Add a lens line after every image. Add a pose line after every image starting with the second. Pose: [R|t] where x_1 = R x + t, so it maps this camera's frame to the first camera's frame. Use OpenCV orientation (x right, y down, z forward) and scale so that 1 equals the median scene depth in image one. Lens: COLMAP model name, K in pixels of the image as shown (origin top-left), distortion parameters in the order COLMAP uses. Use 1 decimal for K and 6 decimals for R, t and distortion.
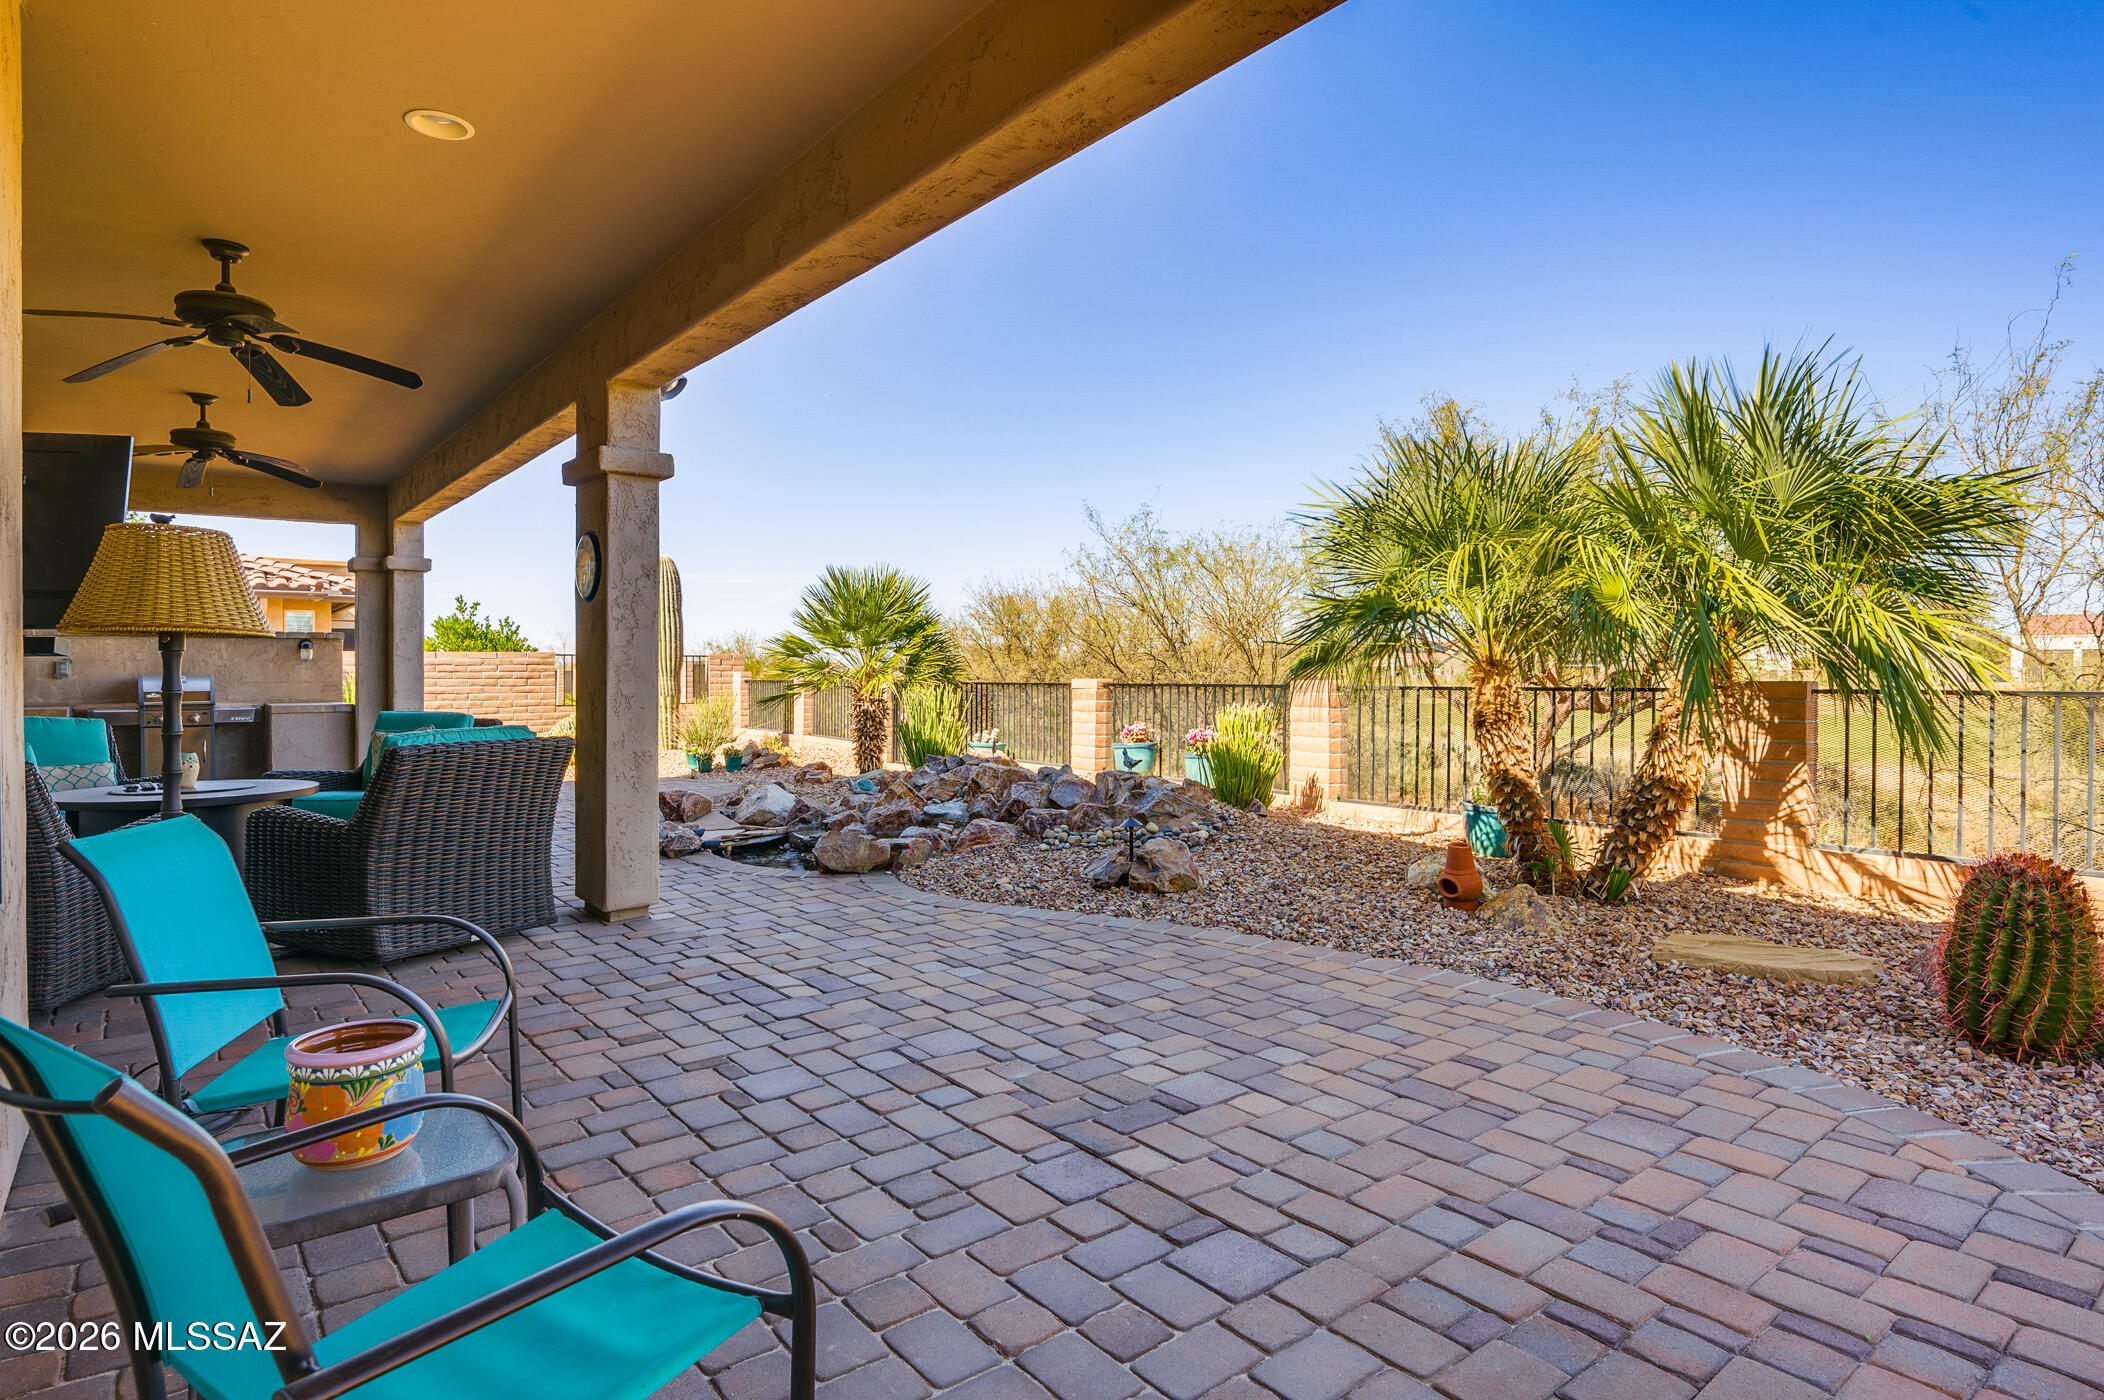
lens RADIAL K [[1099.6, 0, 1046.7], [0, 1099.6, 687.1], [0, 0, 1]] dist [-0.005941, 0.000216]
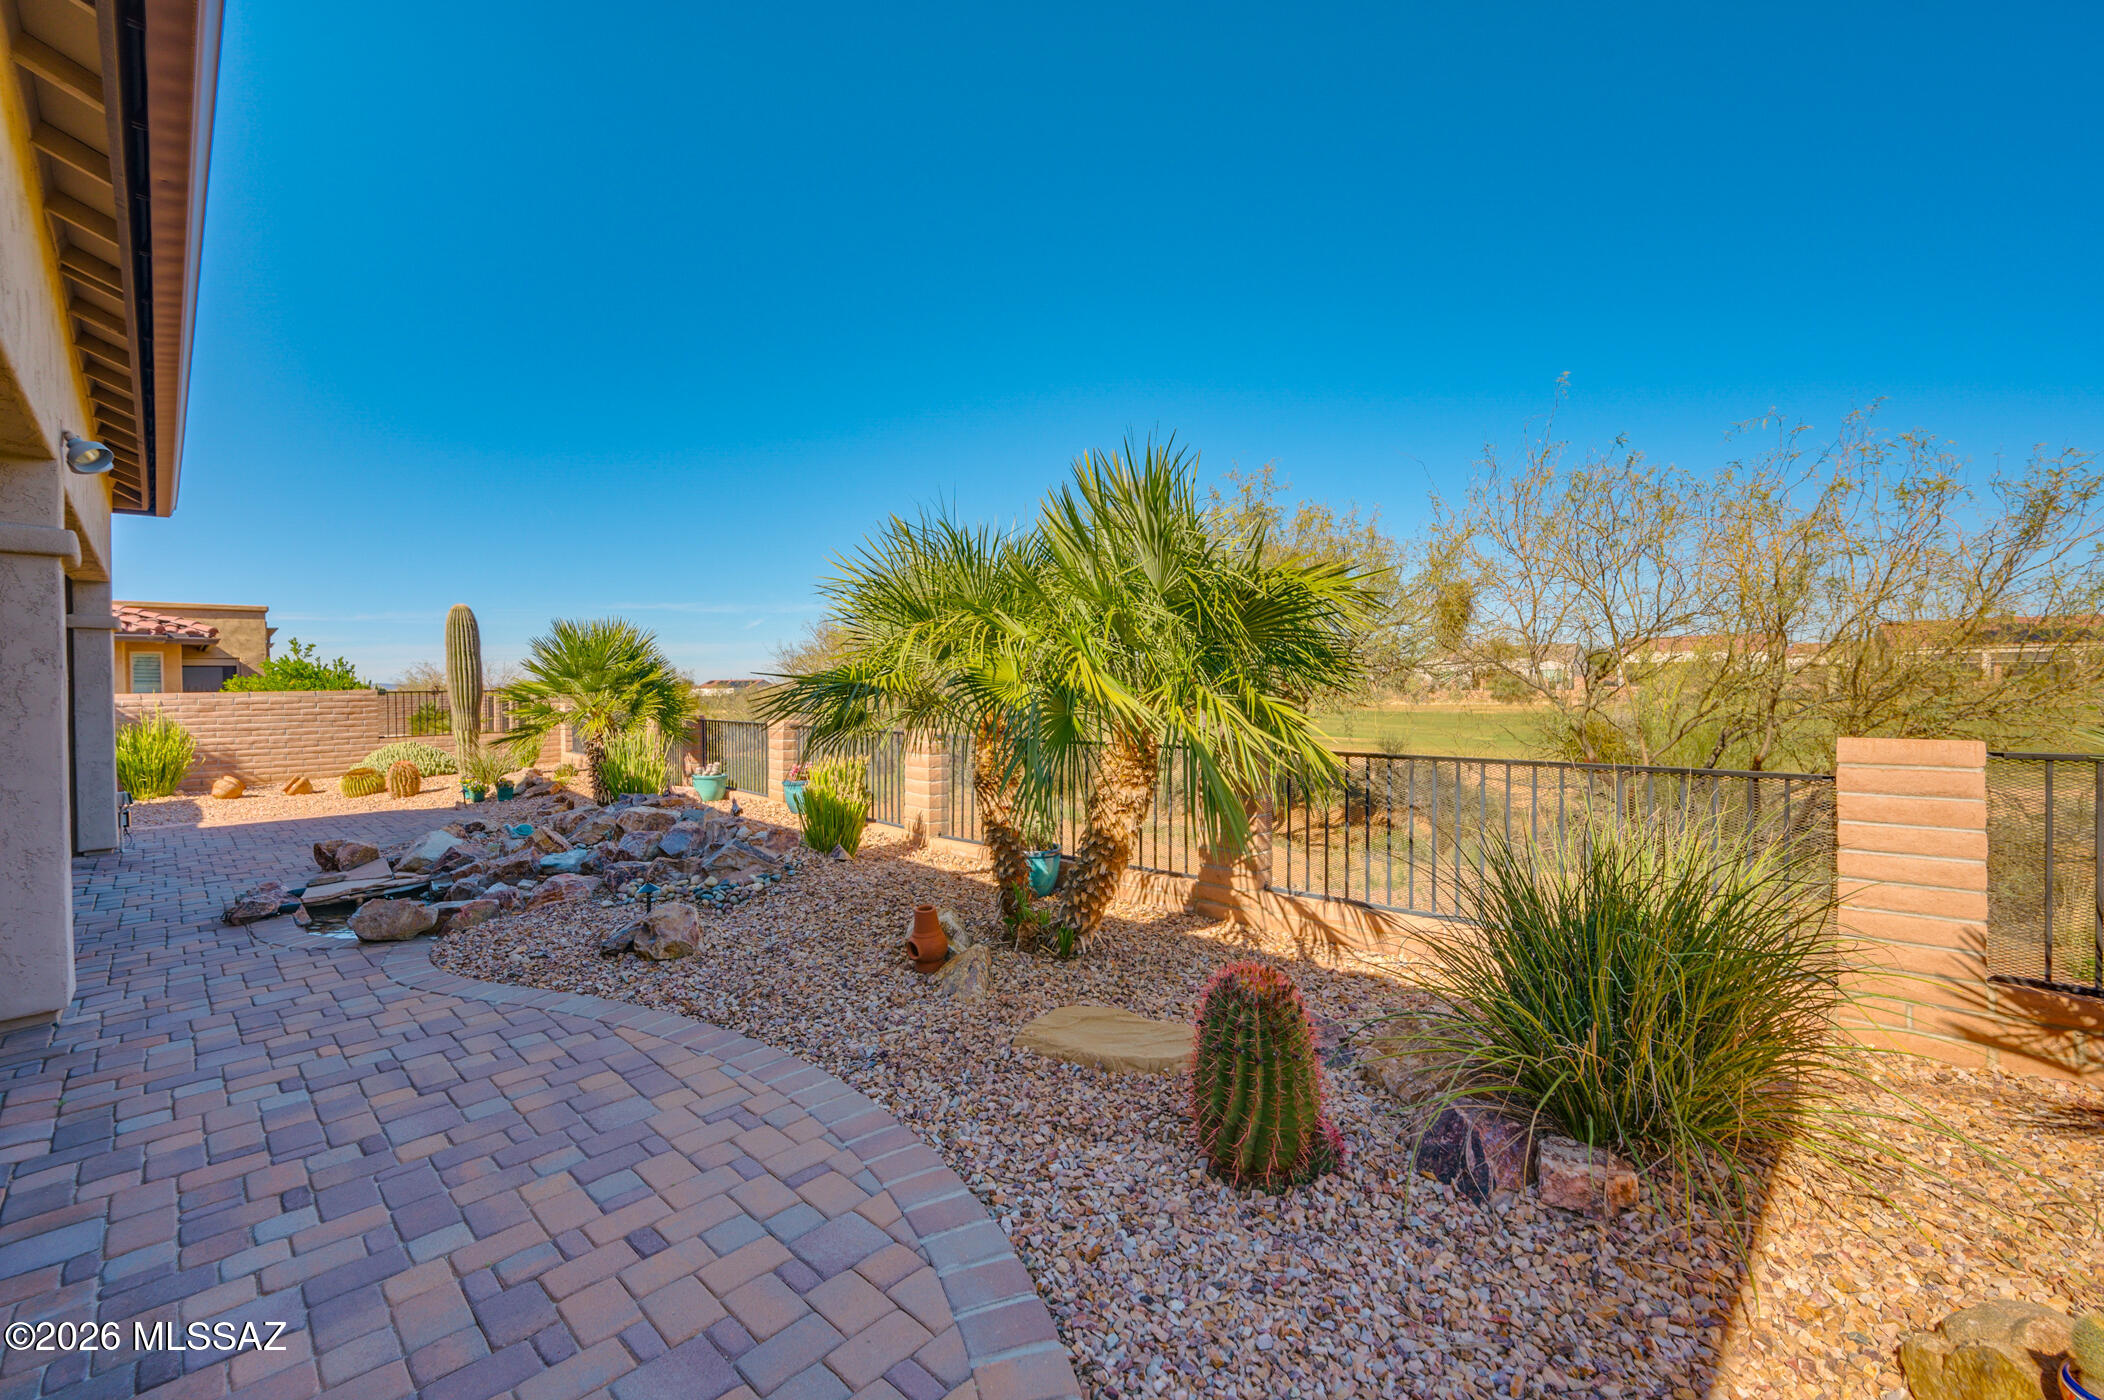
lens RADIAL K [[857.4, 0, 1055.2], [0, 857.4, 699.1], [0, 0, 1]] dist [-0.008131, 0.000180]
pose [[0.991045, -0.014546, 0.132731, 0.370795], [0.013864, 0.999886, 0.006061, -0.056847], [-0.132804, -0.004167, 0.991134, 0.159656]]
